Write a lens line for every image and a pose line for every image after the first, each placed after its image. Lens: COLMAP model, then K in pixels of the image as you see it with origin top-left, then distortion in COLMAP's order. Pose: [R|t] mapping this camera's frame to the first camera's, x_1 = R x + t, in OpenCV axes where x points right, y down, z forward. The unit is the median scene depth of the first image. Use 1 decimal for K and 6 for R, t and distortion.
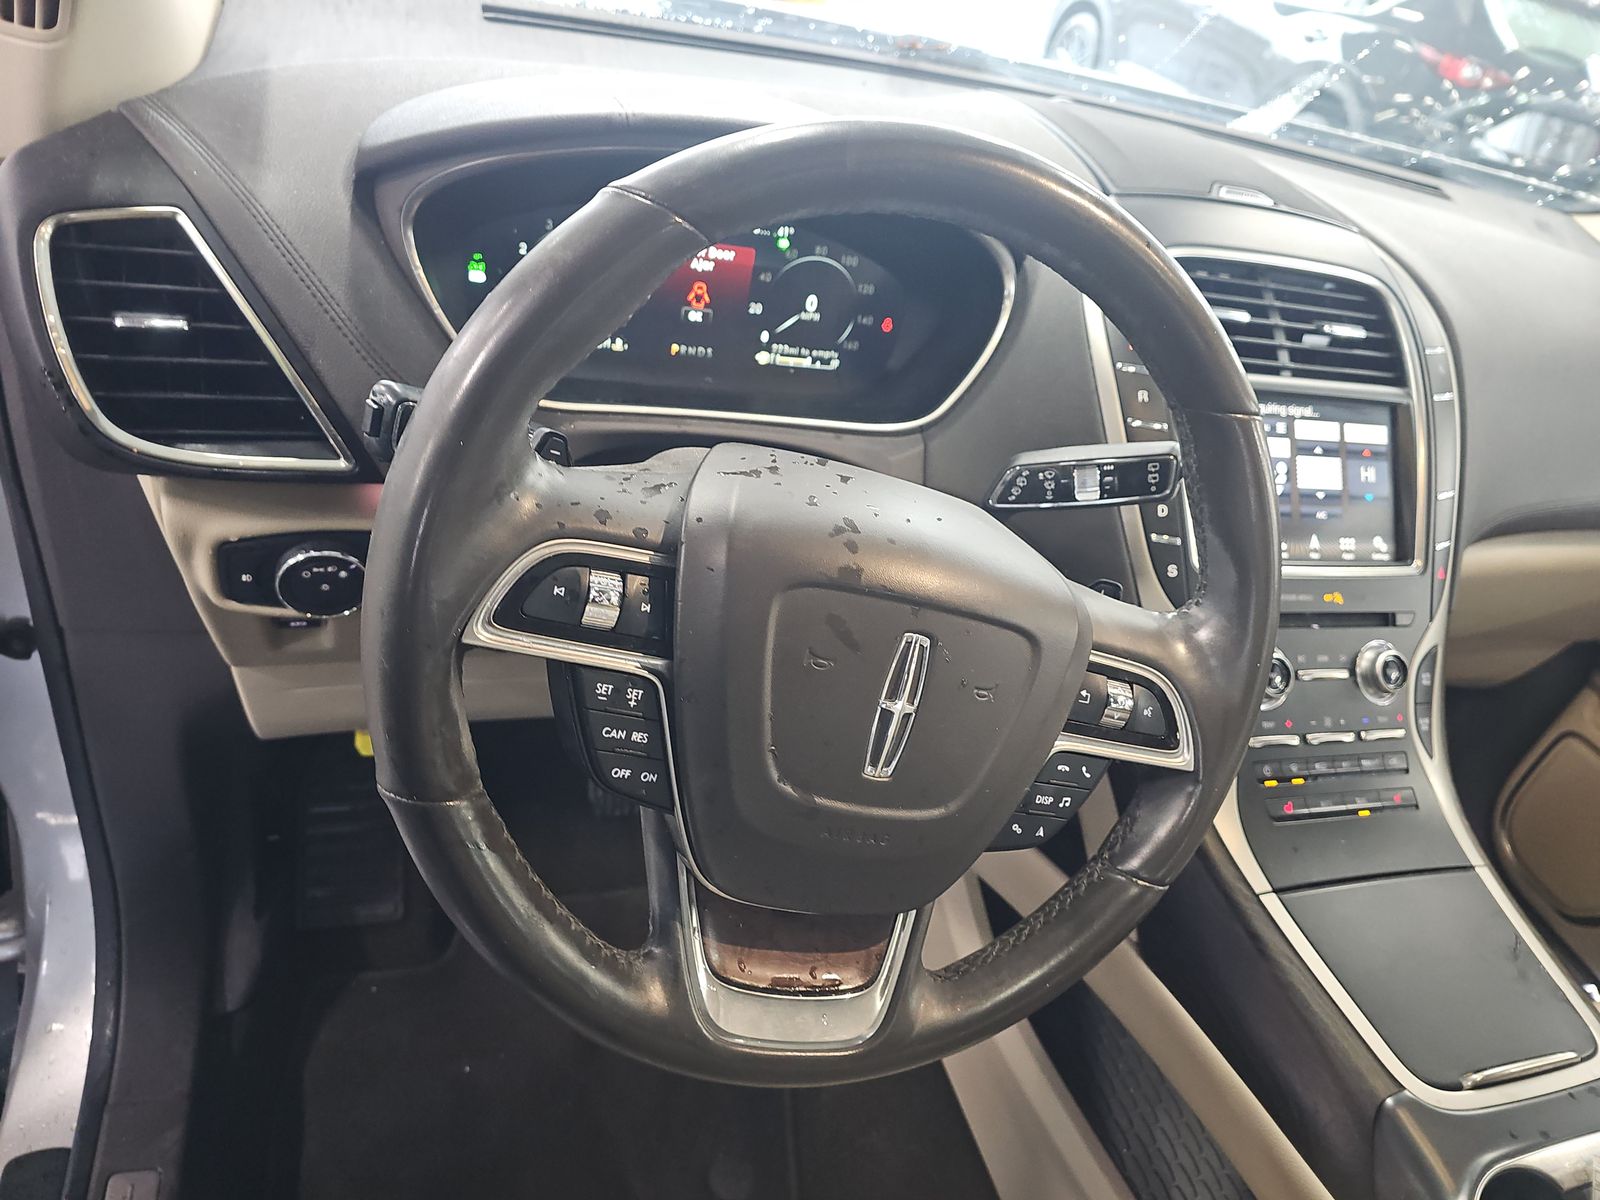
lens RADIAL K [[1068.8, 0, 802.0], [0, 1068.8, 600.3], [0, 0, 1]] dist [0.044490, 0.001328]
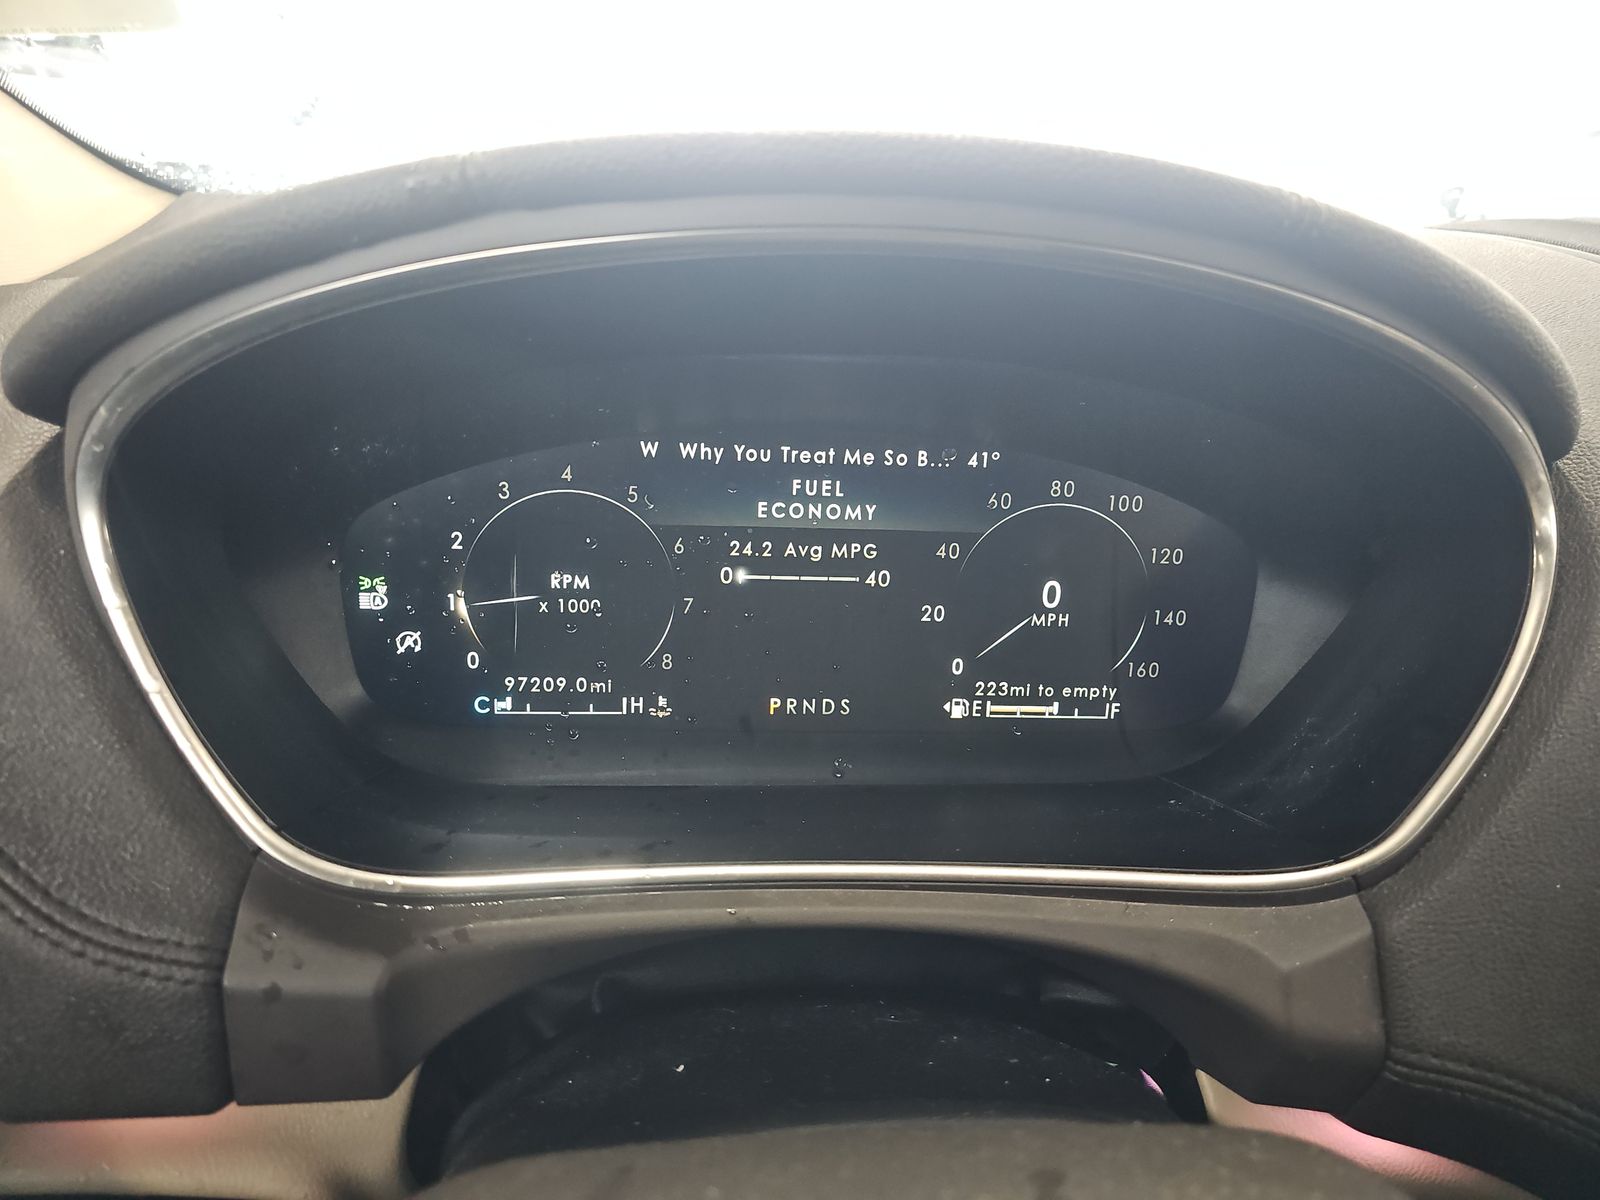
lens RADIAL K [[1068.8, 0, 798.3], [0, 1068.8, 600.1], [0, 0, 1]] dist [0.044490, 0.001328]
pose [[0.966853, -0.076735, -0.243532, 0.015963], [0.016497, 0.970554, -0.240319, -0.159557], [0.254802, 0.228335, 0.939648, 0.516666]]
